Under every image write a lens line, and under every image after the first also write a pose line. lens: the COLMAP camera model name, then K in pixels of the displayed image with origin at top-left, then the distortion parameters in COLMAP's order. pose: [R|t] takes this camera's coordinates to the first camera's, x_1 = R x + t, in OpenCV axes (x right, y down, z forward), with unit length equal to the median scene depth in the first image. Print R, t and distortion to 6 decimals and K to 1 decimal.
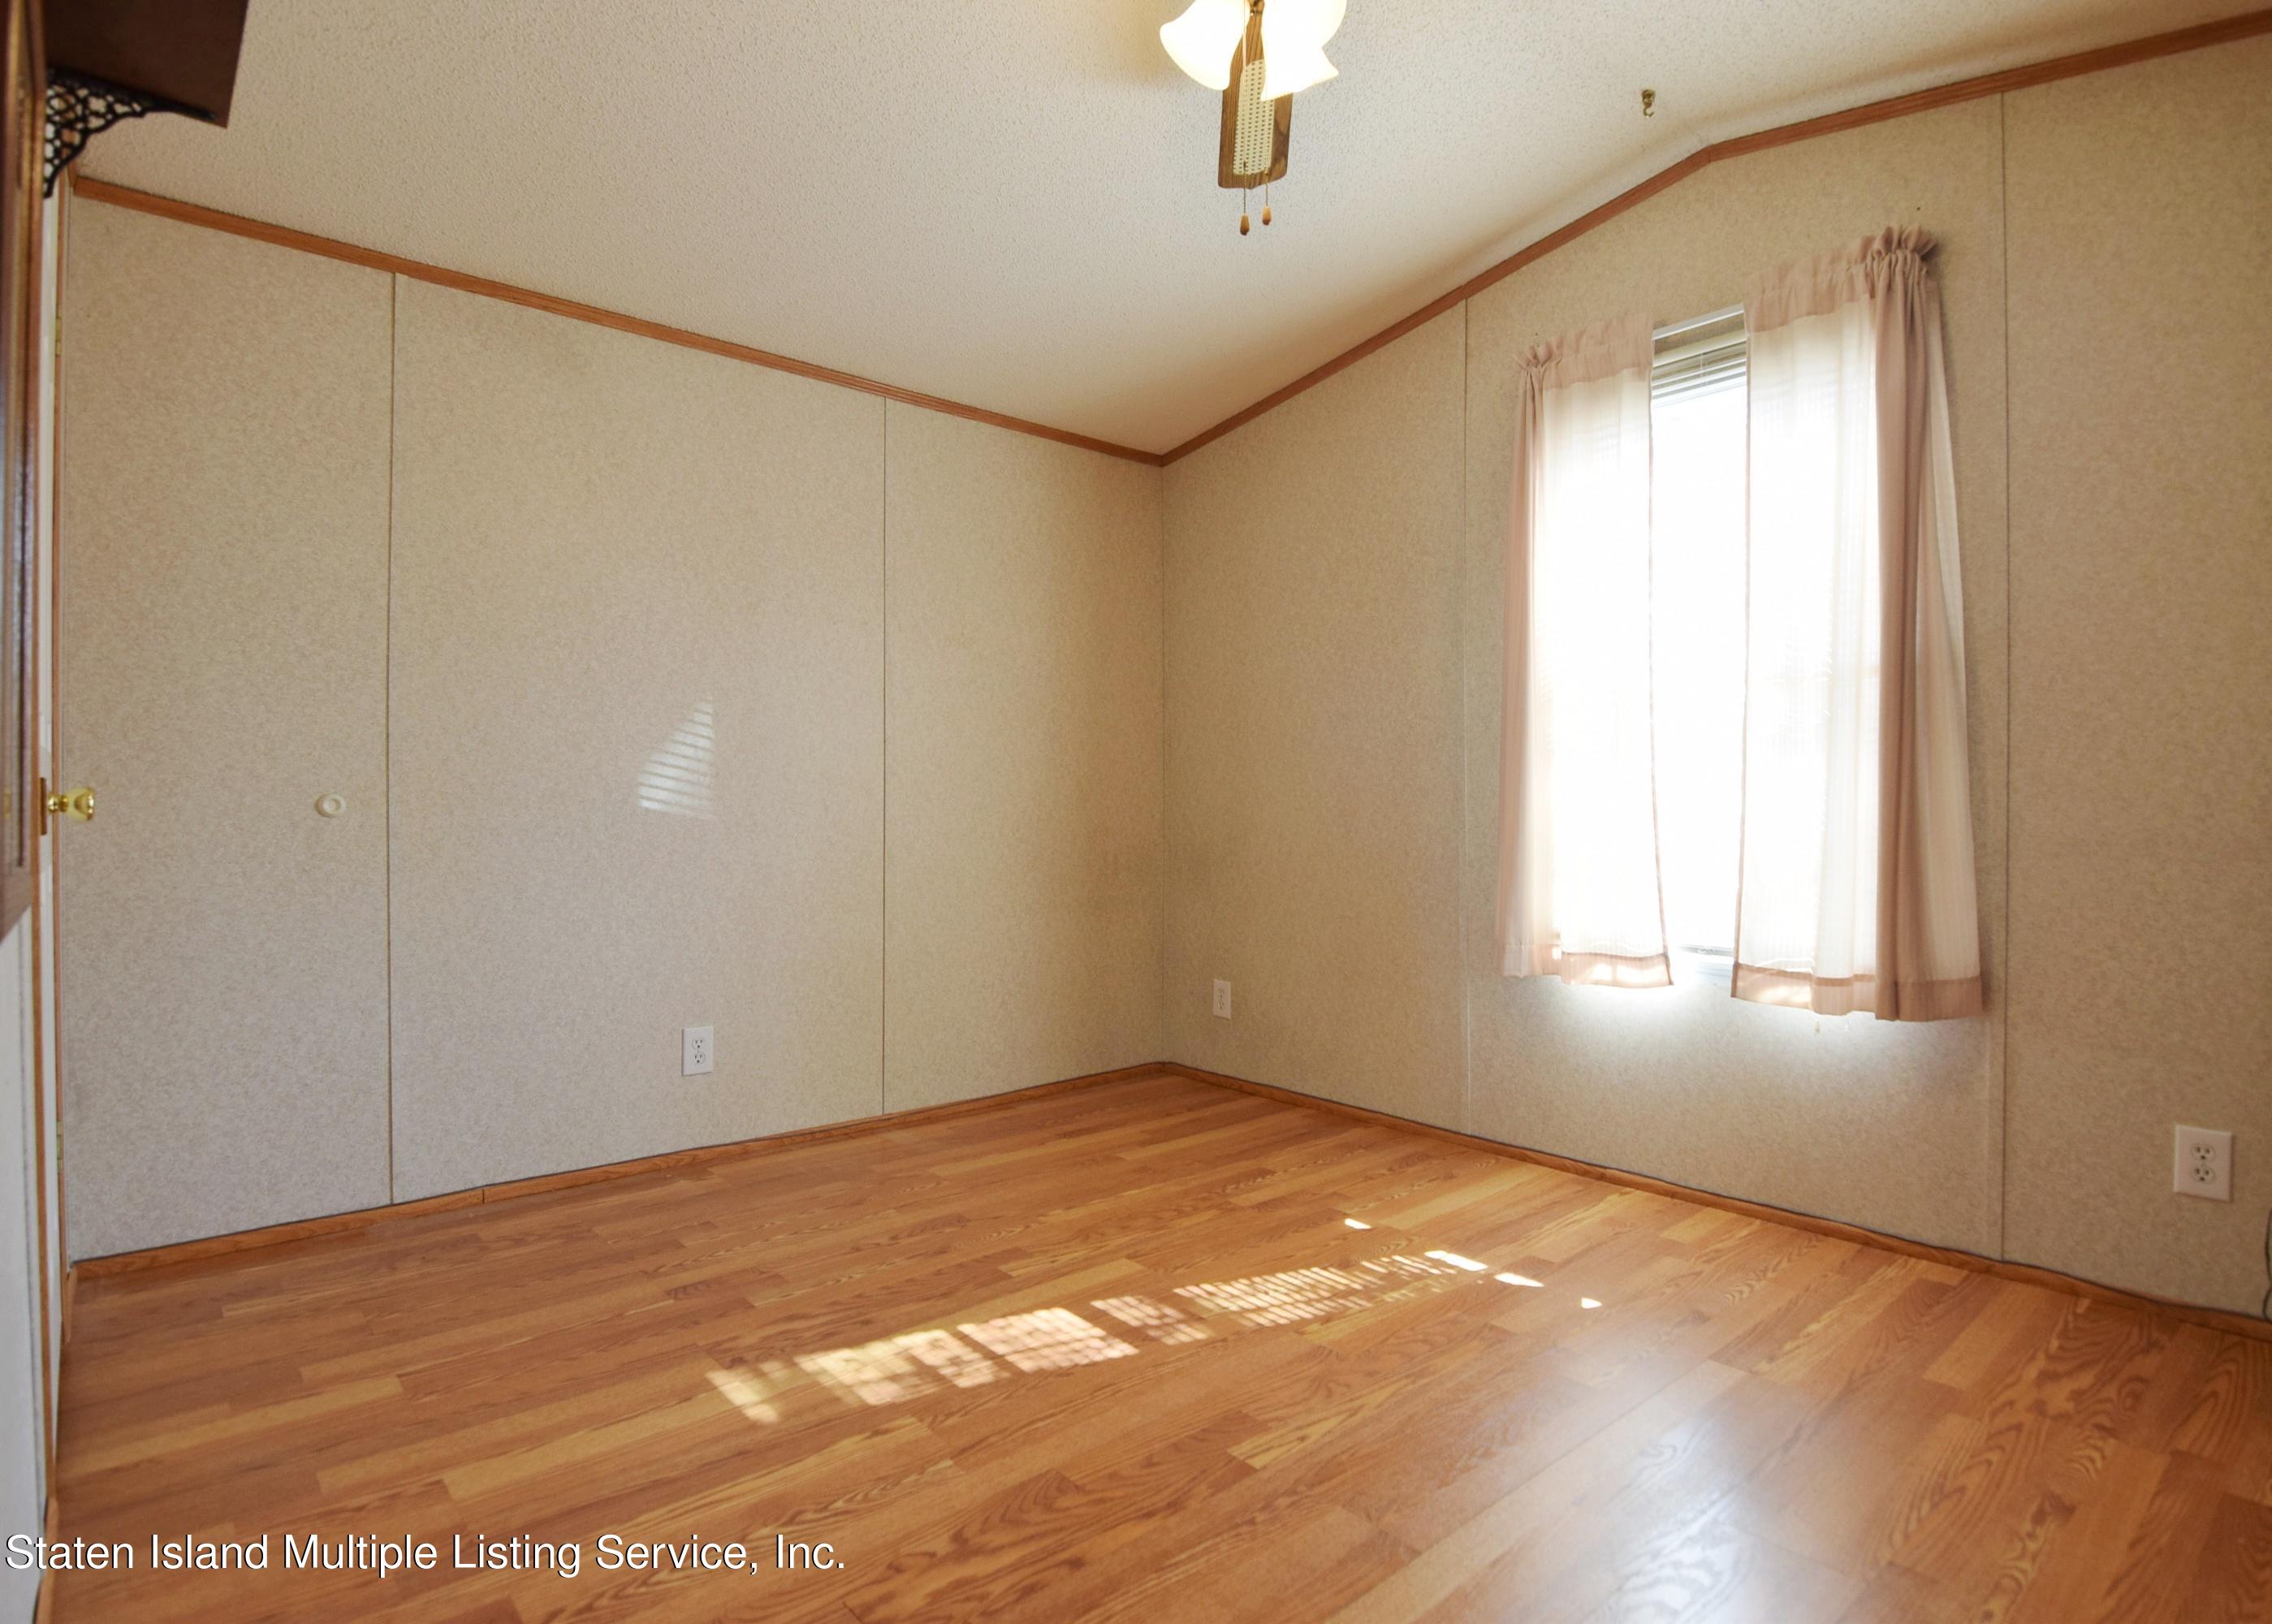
lens RADIAL K [[1186.2, 0, 1136.0], [0, 1186.2, 812.0], [0, 0, 1]] dist [-0.005640, -0.000834]
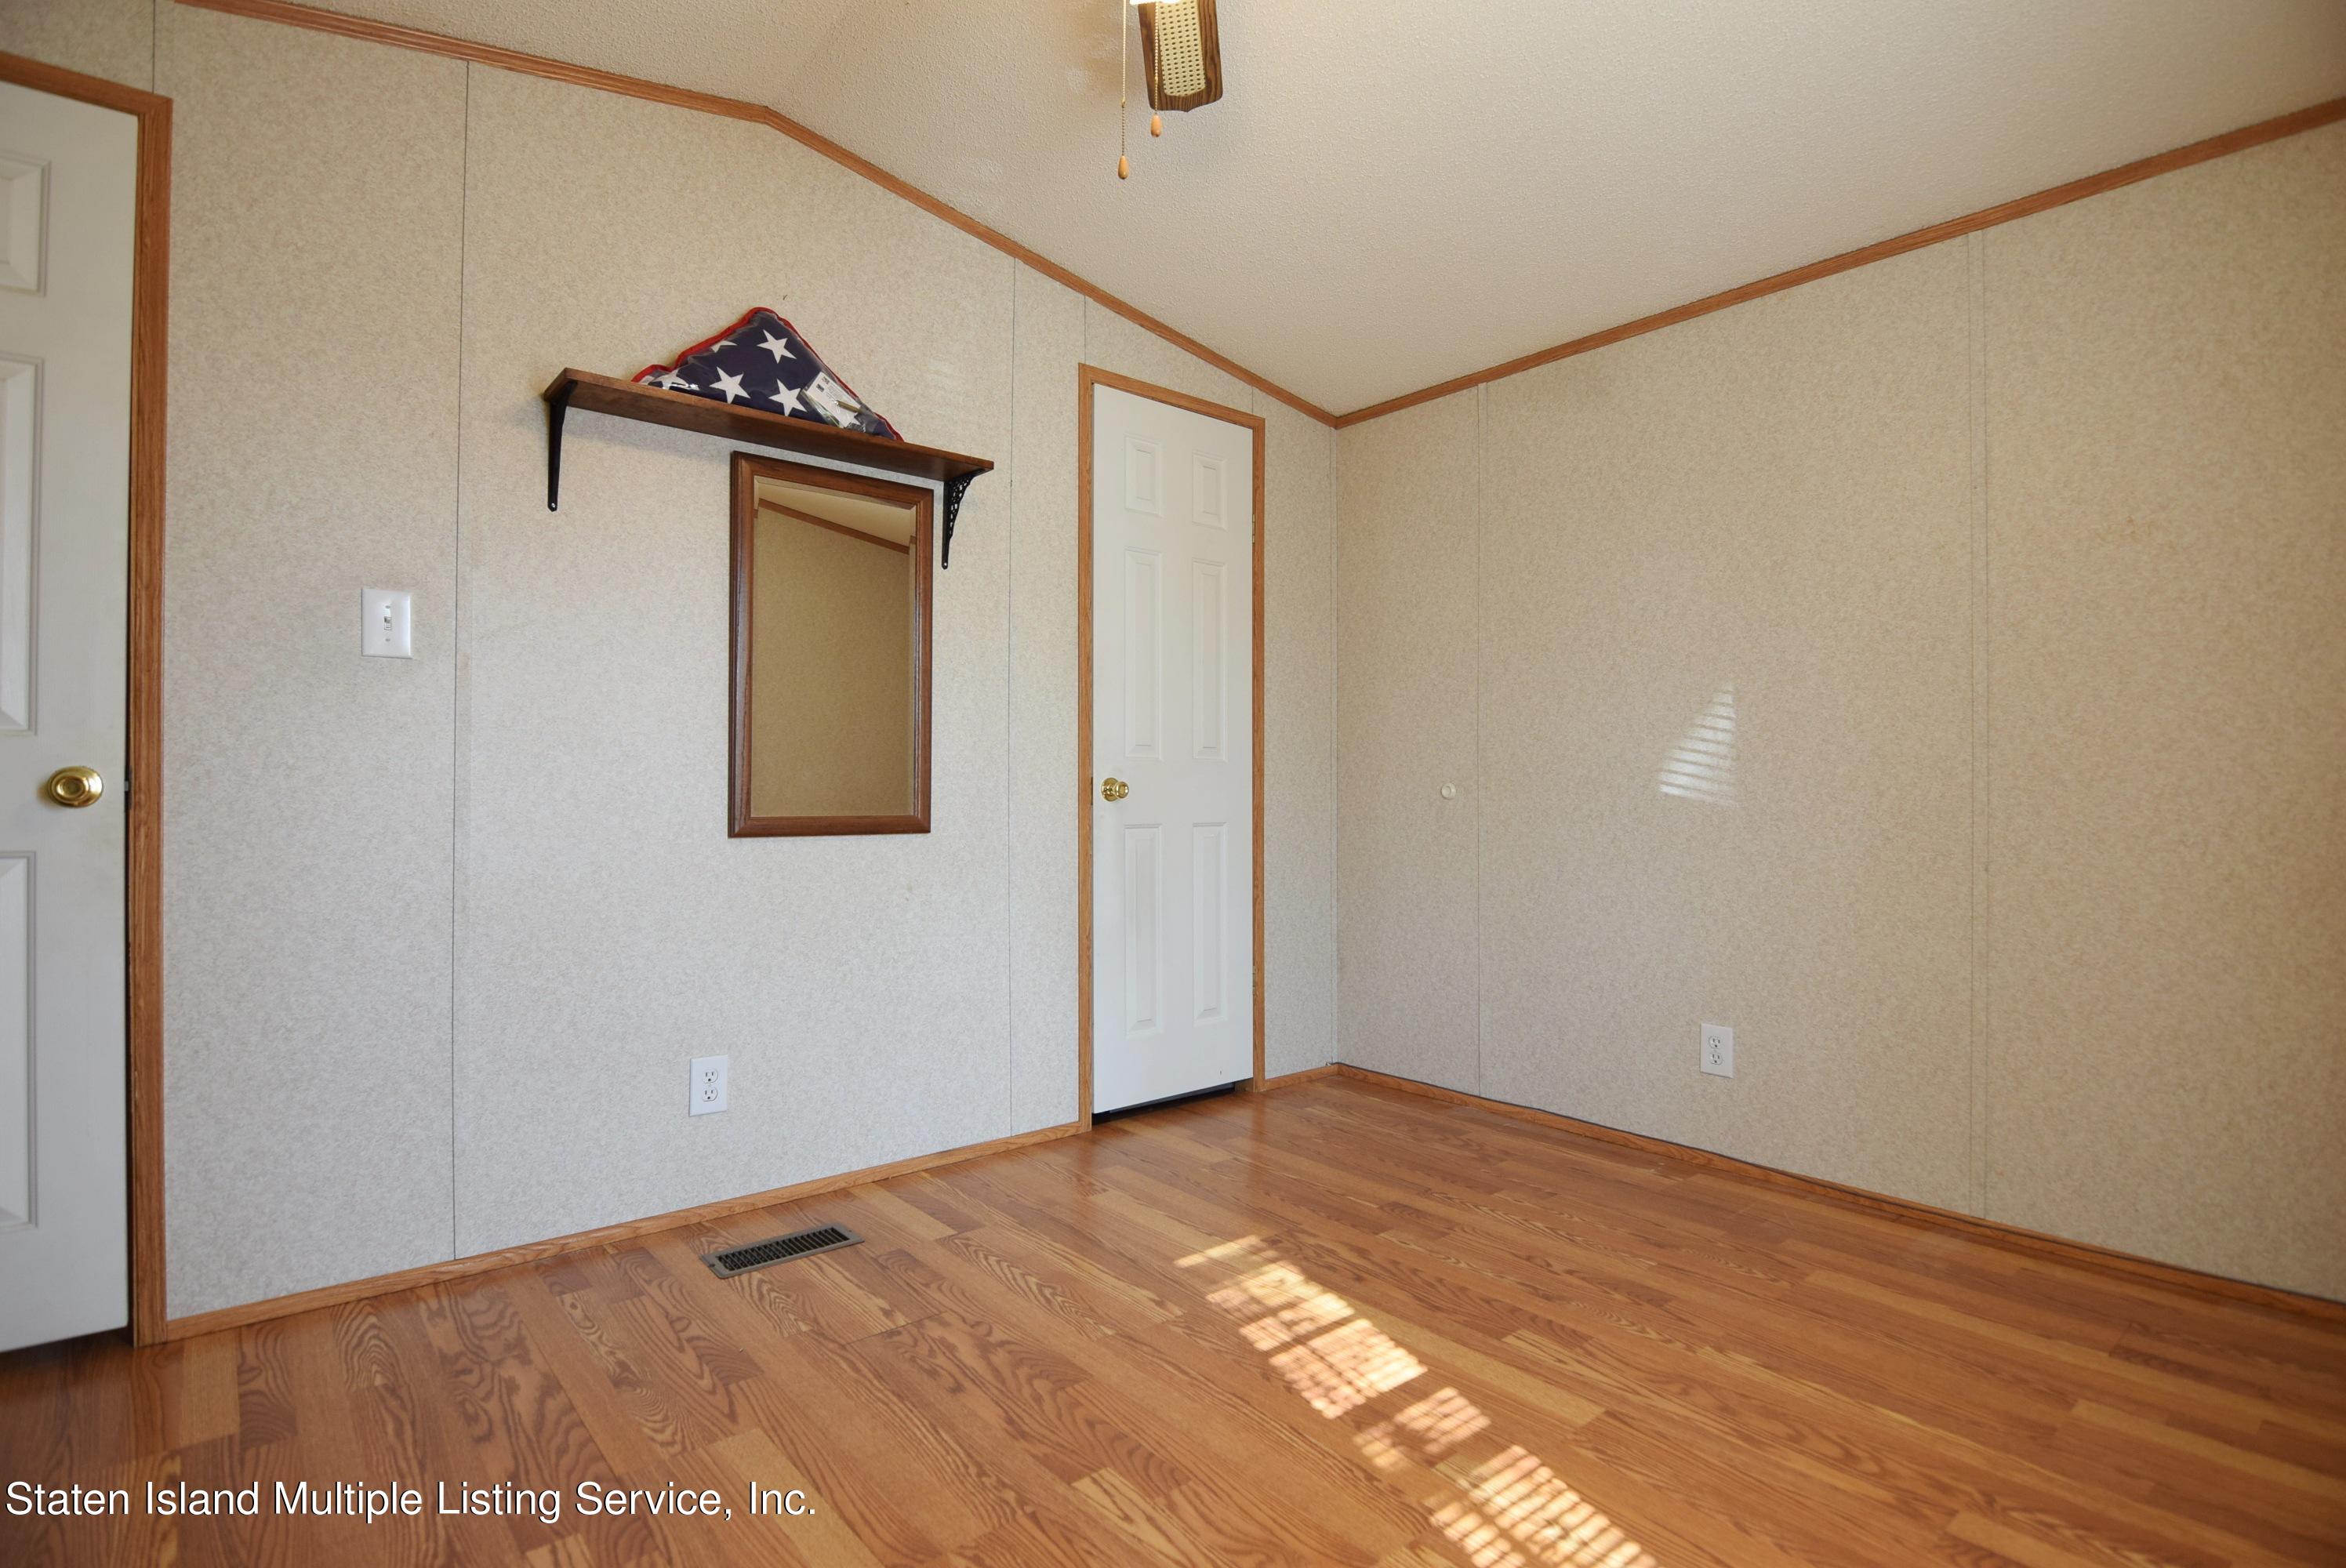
lens RADIAL K [[1134.0, 0, 1173.0], [0, 1134.0, 784.0], [0, 0, 1]] dist [-0.009614, -0.005775]
pose [[-0.004323, -0.006820, -0.999967, 0.665897], [-0.007164, 0.999951, -0.006789, -0.001929], [0.999965, 0.007135, -0.004371, 0.709765]]
